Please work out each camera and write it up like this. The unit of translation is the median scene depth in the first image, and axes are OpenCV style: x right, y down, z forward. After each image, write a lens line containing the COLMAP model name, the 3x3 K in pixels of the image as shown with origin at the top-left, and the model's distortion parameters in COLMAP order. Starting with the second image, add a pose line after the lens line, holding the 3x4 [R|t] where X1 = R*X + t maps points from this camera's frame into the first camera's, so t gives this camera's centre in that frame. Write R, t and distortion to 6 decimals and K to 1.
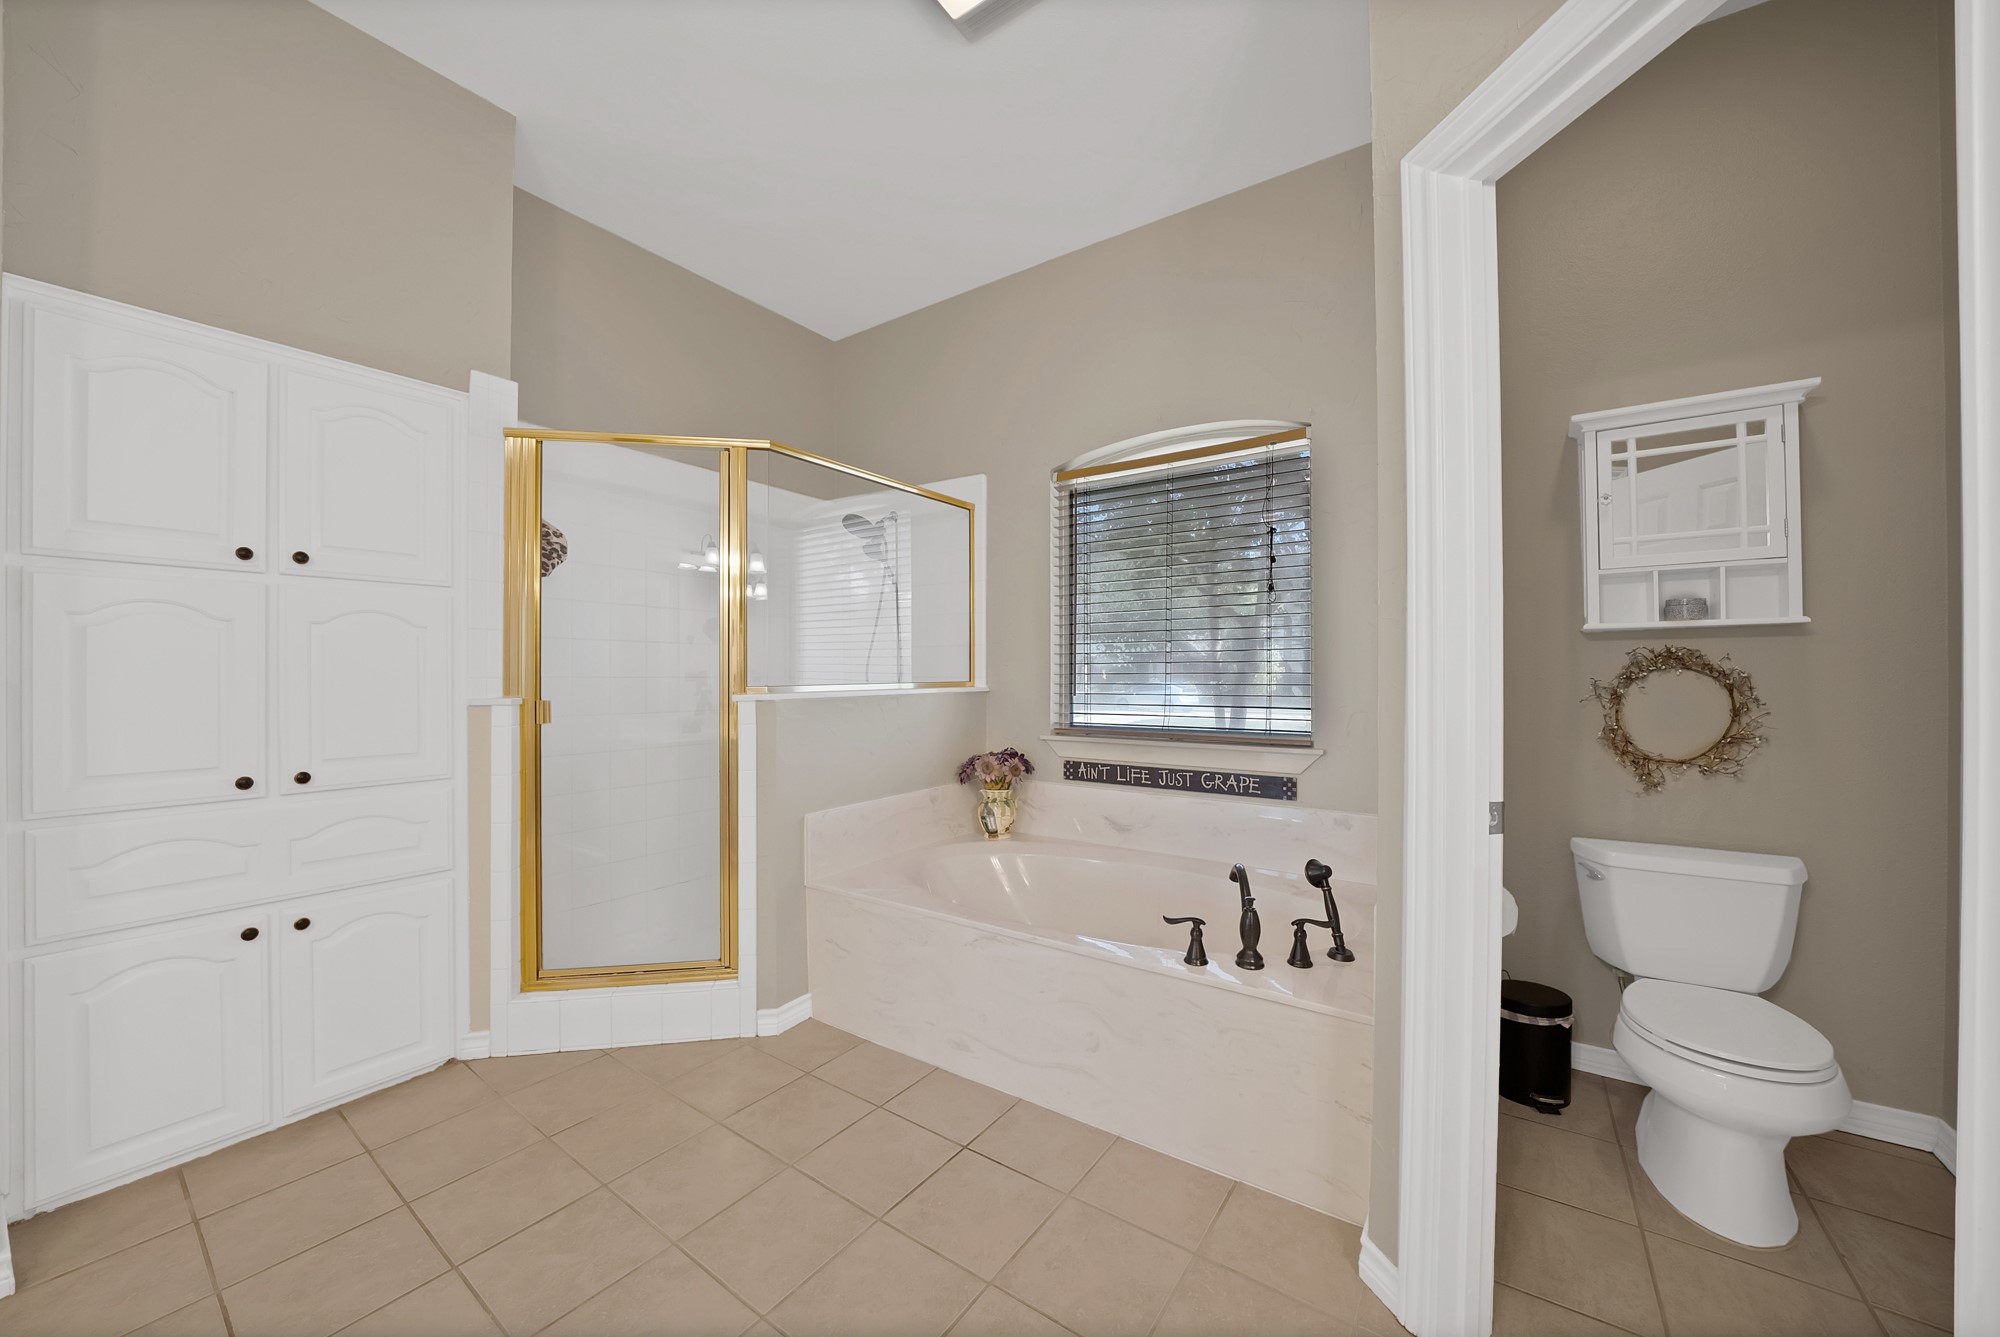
lens RADIAL K [[715.8, 0, 1001.7], [0, 715.8, 677.3], [0, 0, 1]] dist [-0.019912, 0.000496]
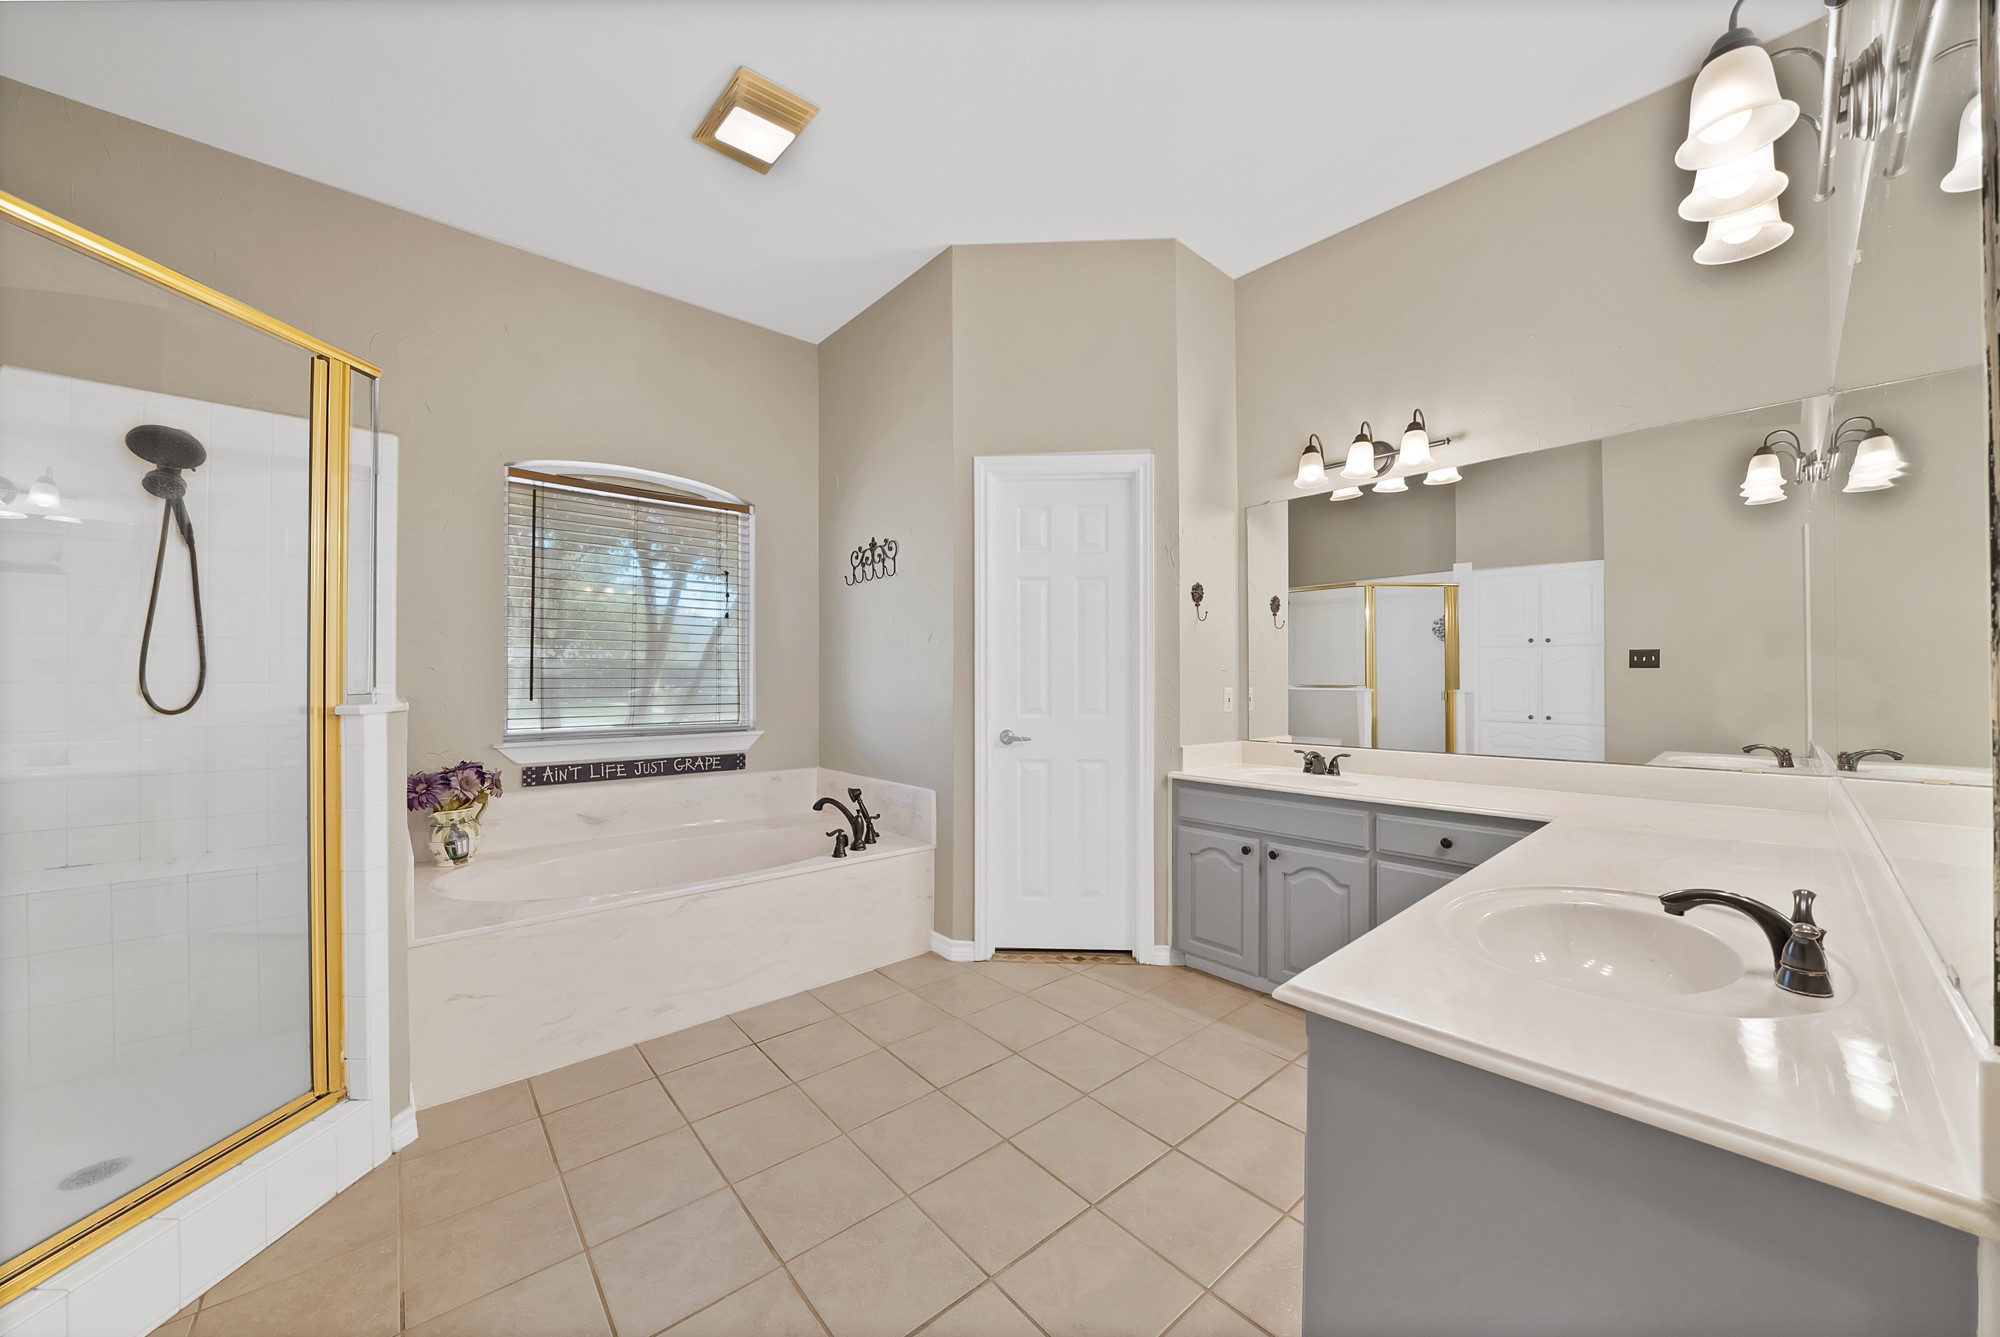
lens RADIAL K [[715.8, 0, 1001.7], [0, 715.8, 677.3], [0, 0, 1]] dist [-0.019912, 0.000496]
pose [[0.237864, 0.005701, 0.971282, -0.765616], [0.003644, 0.999970, -0.006762, 0.003536], [-0.971292, 0.005148, 0.237837, 0.159184]]
